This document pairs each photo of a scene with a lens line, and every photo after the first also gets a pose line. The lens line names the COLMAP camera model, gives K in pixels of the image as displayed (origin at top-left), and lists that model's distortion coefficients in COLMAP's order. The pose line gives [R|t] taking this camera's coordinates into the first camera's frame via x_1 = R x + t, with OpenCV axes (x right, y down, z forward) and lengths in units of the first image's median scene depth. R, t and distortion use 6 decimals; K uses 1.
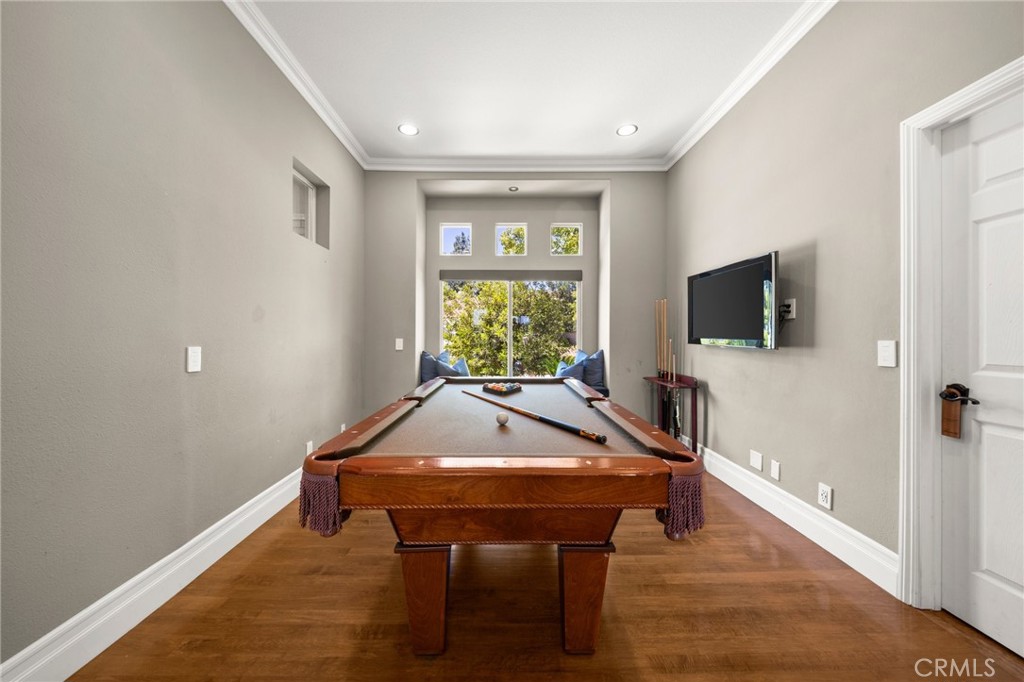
lens RADIAL K [[367.8, 0, 509.2], [0, 367.8, 337.9], [0, 0, 1]] dist [0.000340, -0.000003]
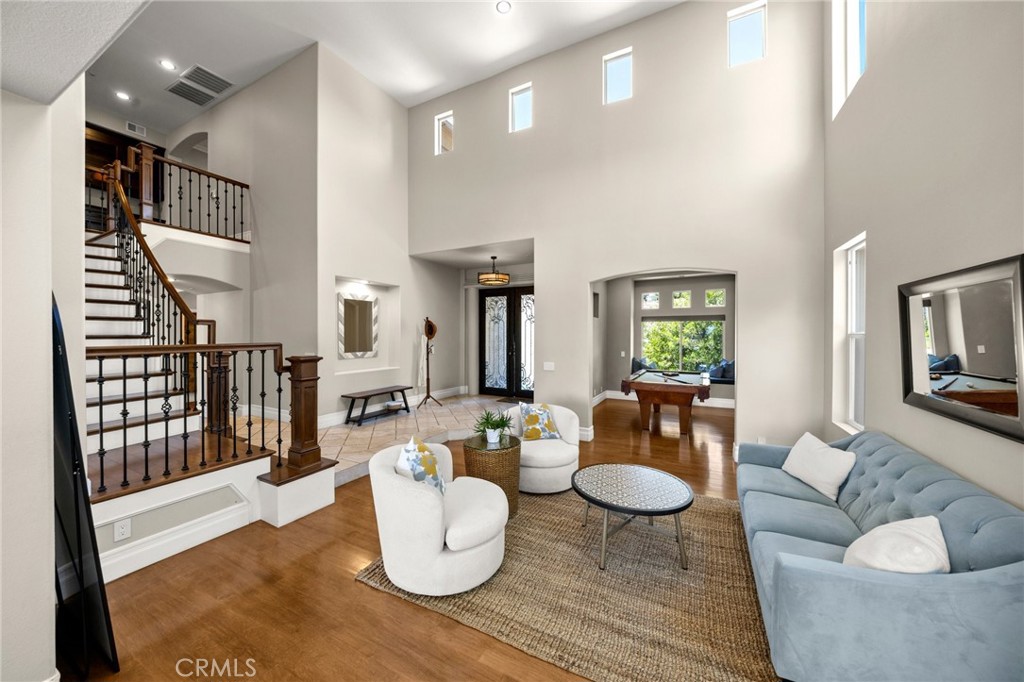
lens RADIAL K [[367.8, 0, 508.7], [0, 367.8, 338.4], [0, 0, 1]] dist [0.000340, -0.000003]
pose [[0.876172, 0.002984, -0.481990, 0.129619], [-0.002024, 0.999995, 0.002512, -0.064993], [0.481995, -0.001225, 0.876173, -1.010015]]
